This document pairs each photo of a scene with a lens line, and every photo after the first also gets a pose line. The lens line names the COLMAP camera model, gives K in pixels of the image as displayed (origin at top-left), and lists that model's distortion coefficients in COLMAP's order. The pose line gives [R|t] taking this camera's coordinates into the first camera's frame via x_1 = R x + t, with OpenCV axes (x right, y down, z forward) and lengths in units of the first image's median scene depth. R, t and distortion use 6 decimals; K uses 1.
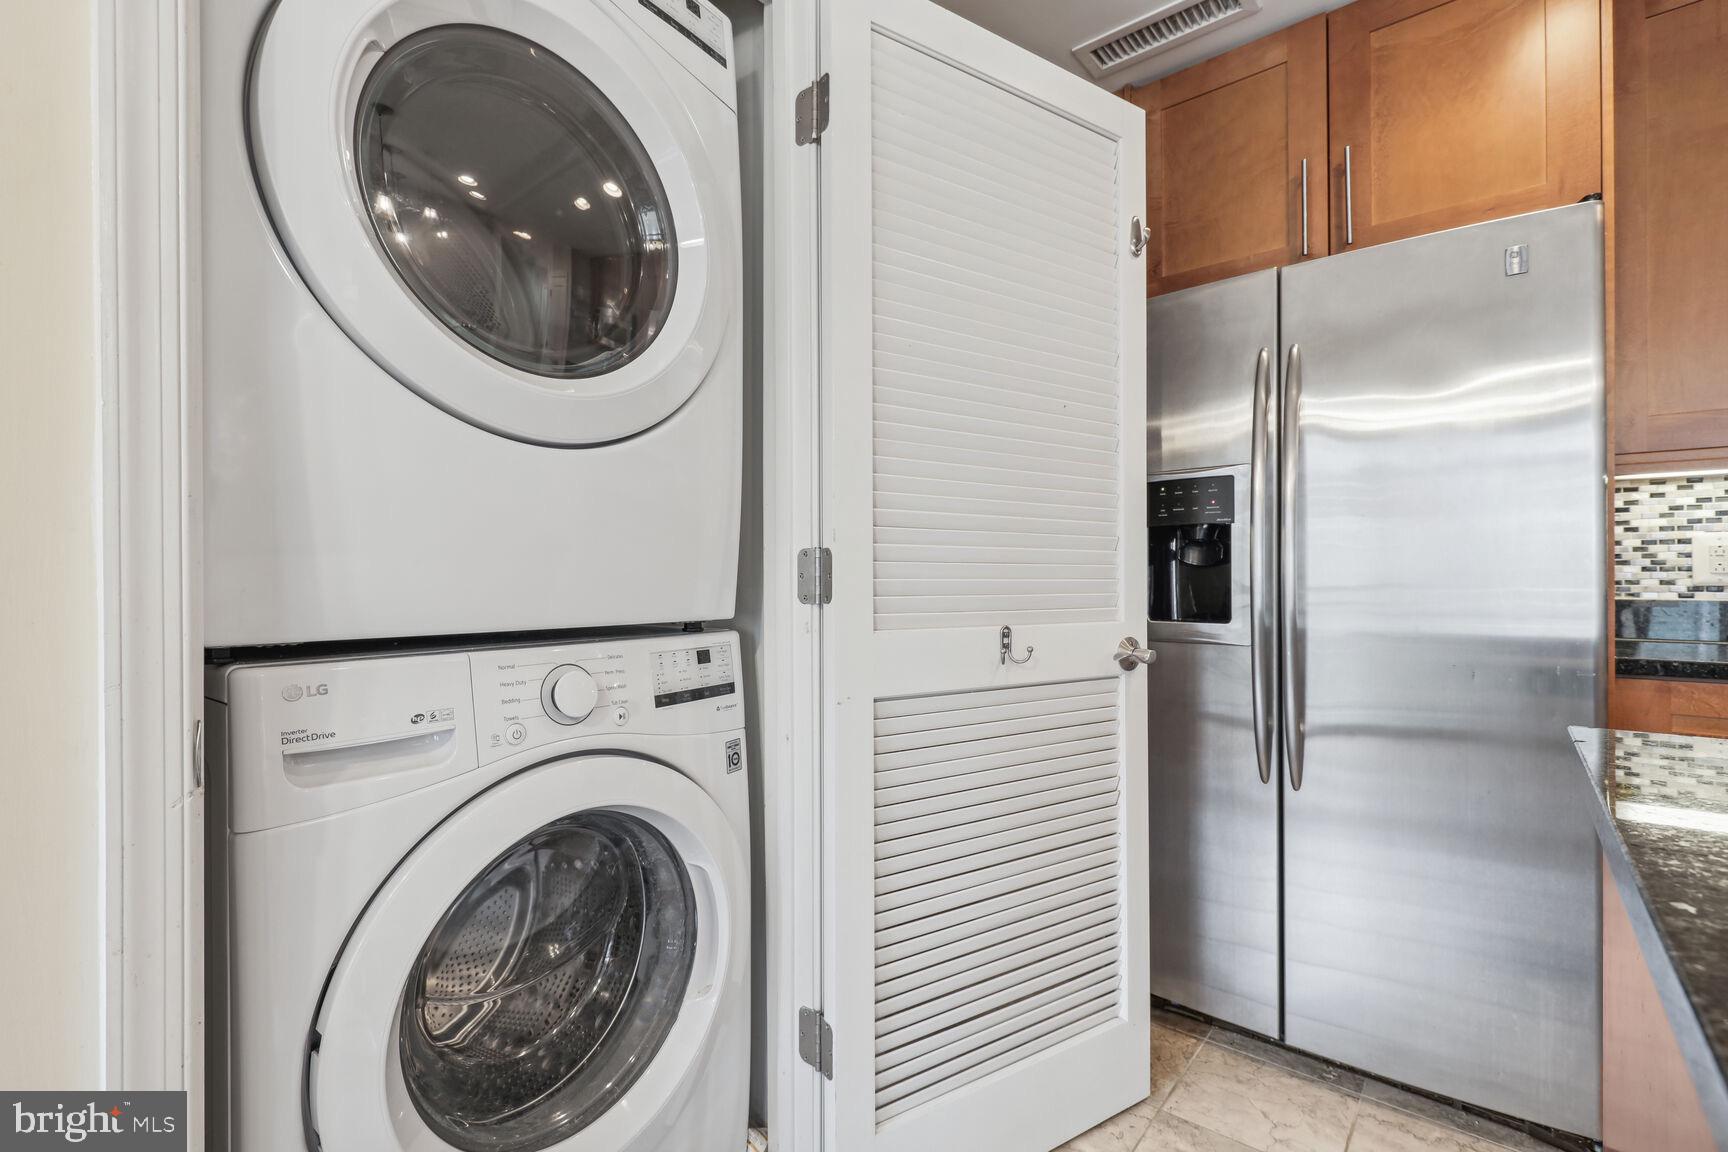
lens RADIAL K [[775.0, 0, 869.1], [0, 775.0, 572.6], [0, 0, 1]] dist [0.004770, 0.000322]
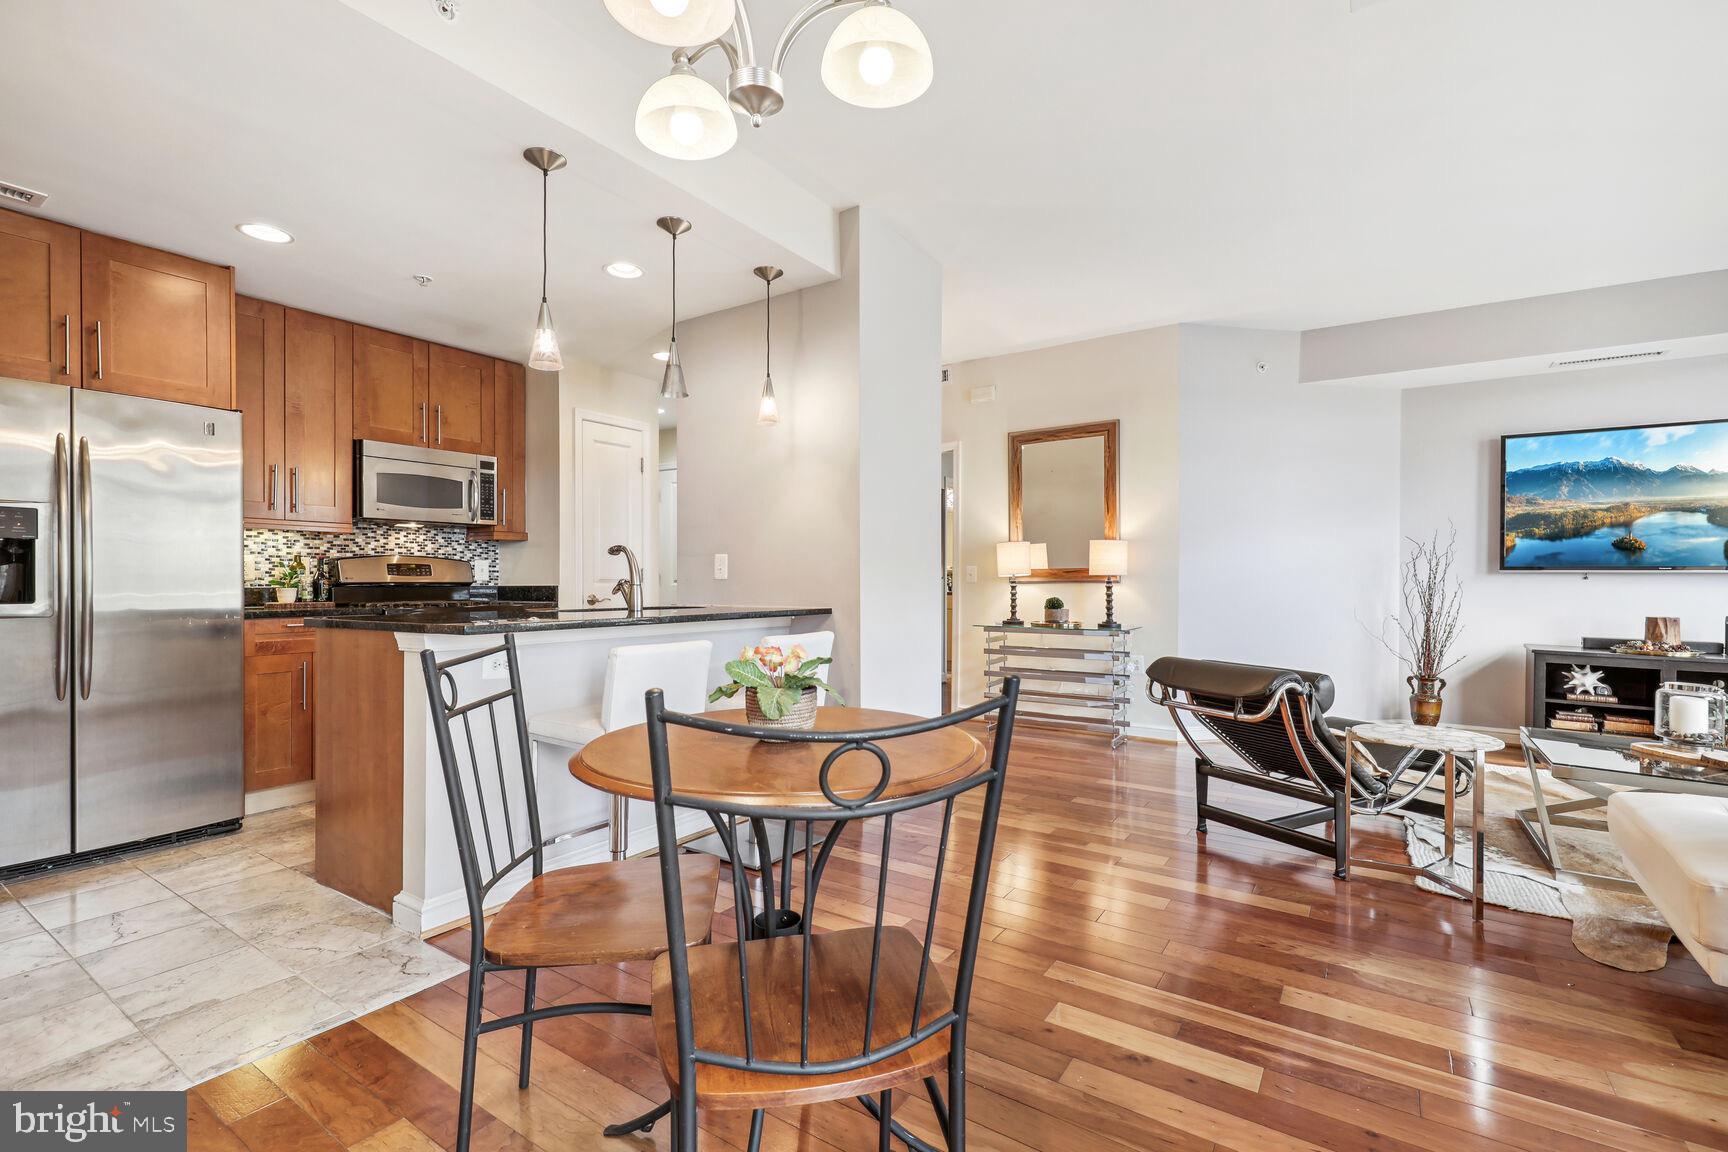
lens RADIAL K [[775.0, 0, 858.4], [0, 775.0, 579.6], [0, 0, 1]] dist [0.004770, 0.000322]
pose [[-0.081541, 0.003556, 0.996664, -1.146313], [-0.001077, 0.999993, -0.003656, 0.021265], [-0.996669, -0.001372, -0.081536, -0.490903]]
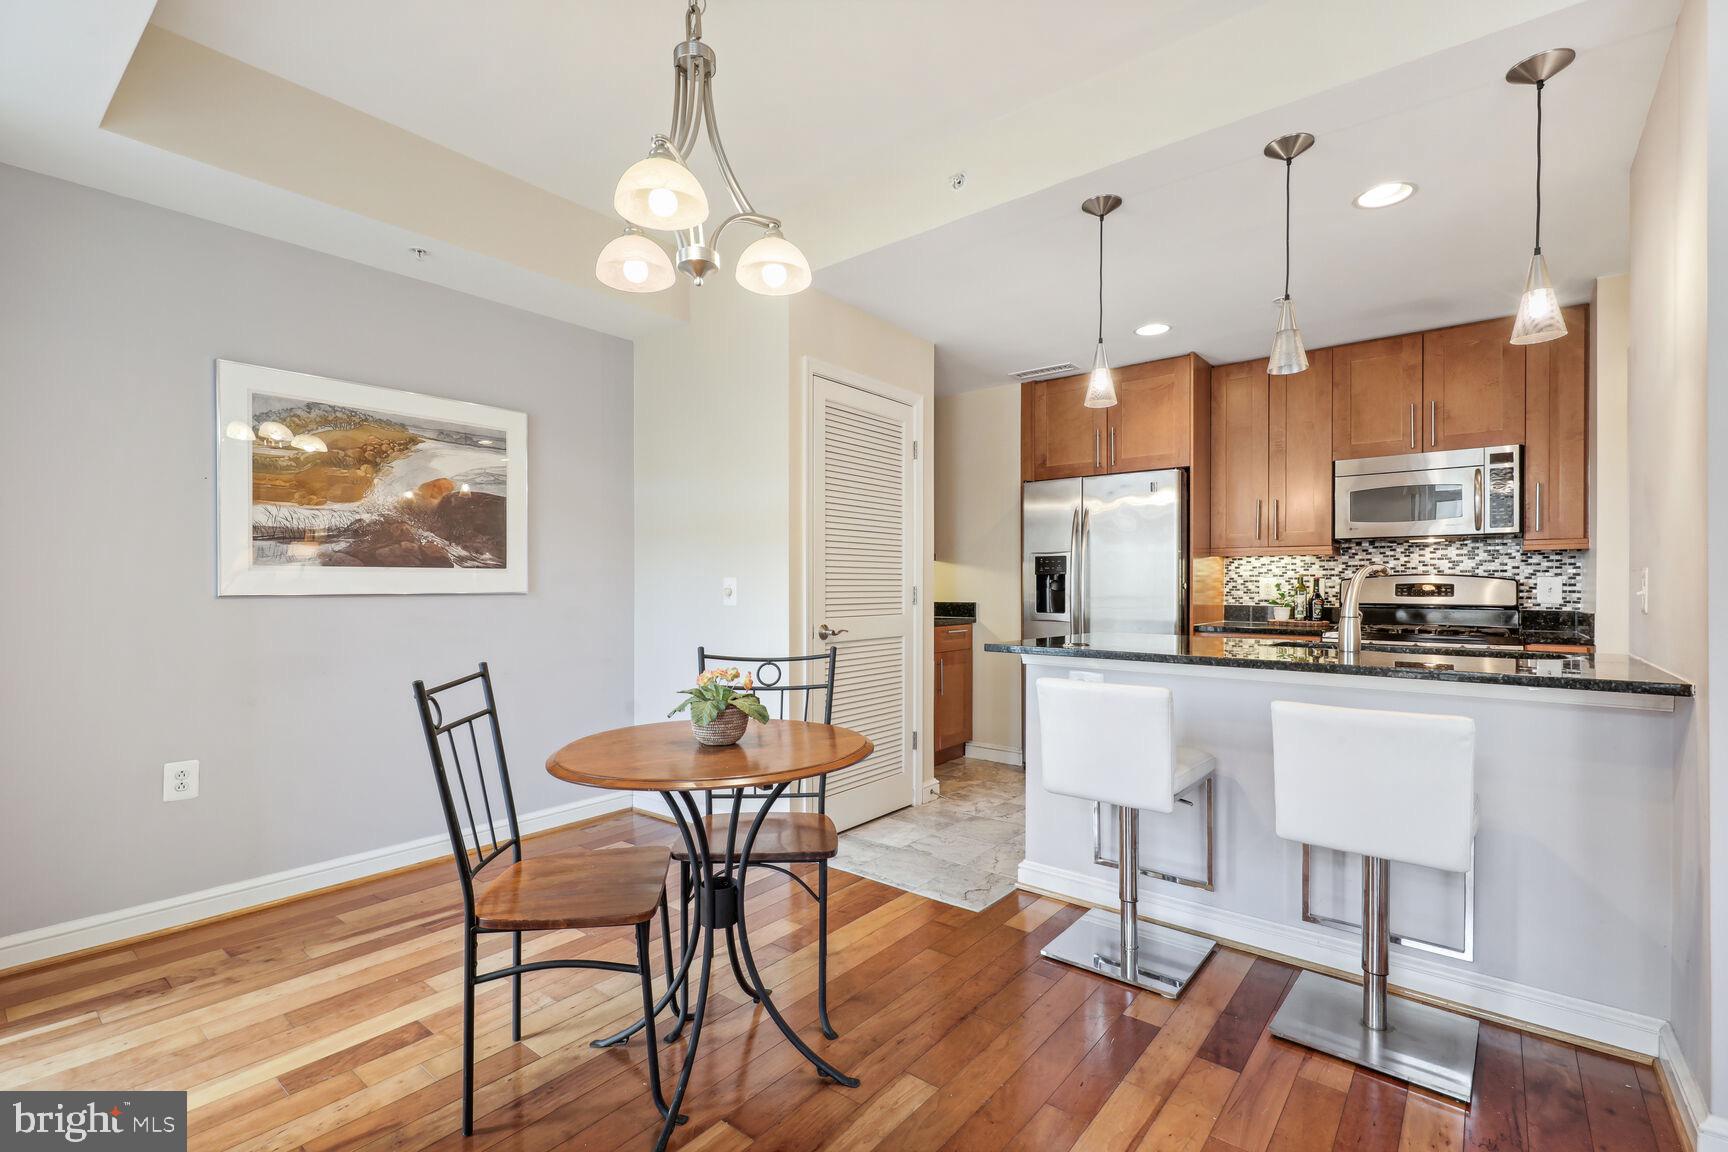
lens RADIAL K [[775.0, 0, 862.1], [0, 775.0, 588.8], [0, 0, 1]] dist [0.004770, 0.000322]
pose [[0.999979, 0.004643, -0.004548, -0.181641], [-0.004608, 0.999960, 0.007636, -0.030109], [0.004584, -0.007615, 0.999961, -1.466586]]
